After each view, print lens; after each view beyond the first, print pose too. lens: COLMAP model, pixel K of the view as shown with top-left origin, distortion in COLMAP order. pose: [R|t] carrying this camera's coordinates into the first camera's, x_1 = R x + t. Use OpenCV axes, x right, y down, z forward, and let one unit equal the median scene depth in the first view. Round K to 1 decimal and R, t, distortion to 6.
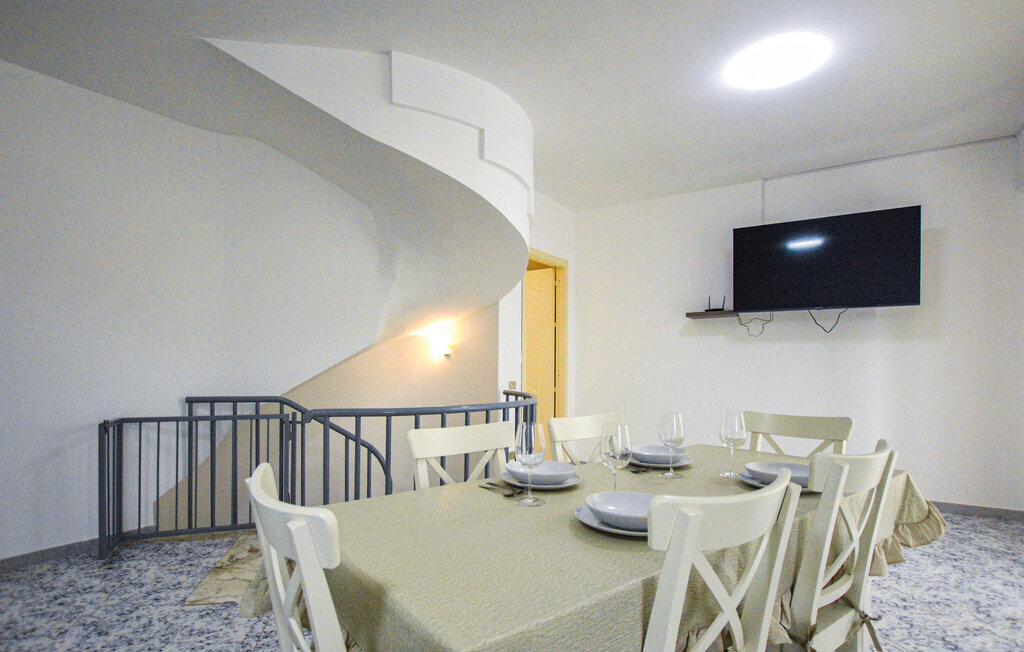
lens RADIAL K [[538.1, 0, 512.2], [0, 538.1, 360.5], [0, 0, 1]] dist [-0.033101, 0.001063]
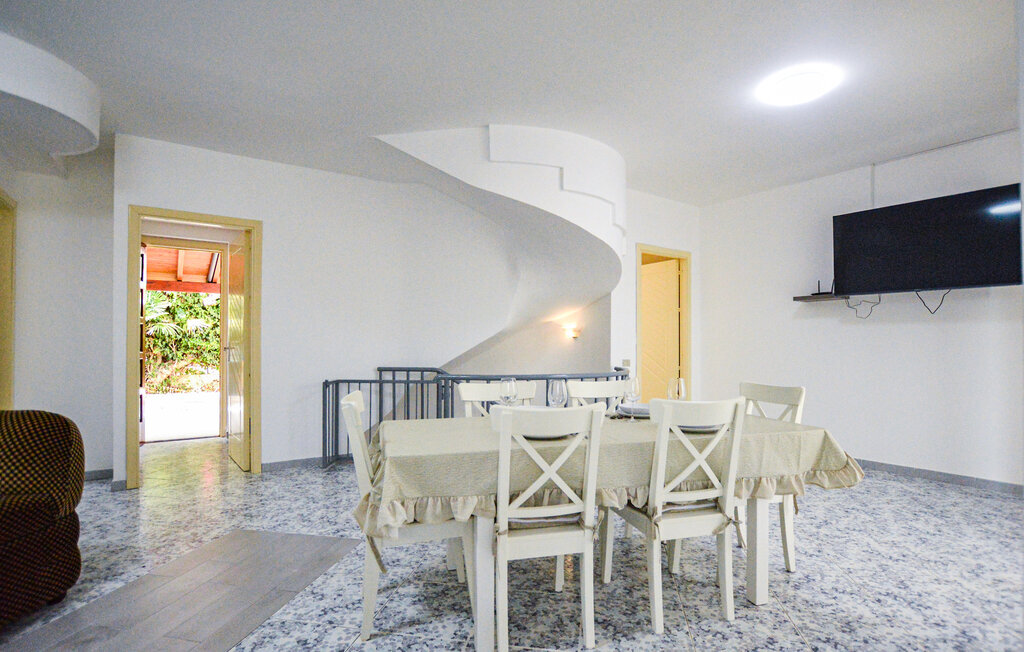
lens RADIAL K [[496.1, 0, 512.9], [0, 496.1, 340.7], [0, 0, 1]] dist [-0.029128, -0.000254]
pose [[0.940897, -0.001656, -0.338689, 0.207343], [0.000325, 0.999992, -0.003985, 0.001992], [0.338693, 0.003639, 0.940890, -0.165612]]
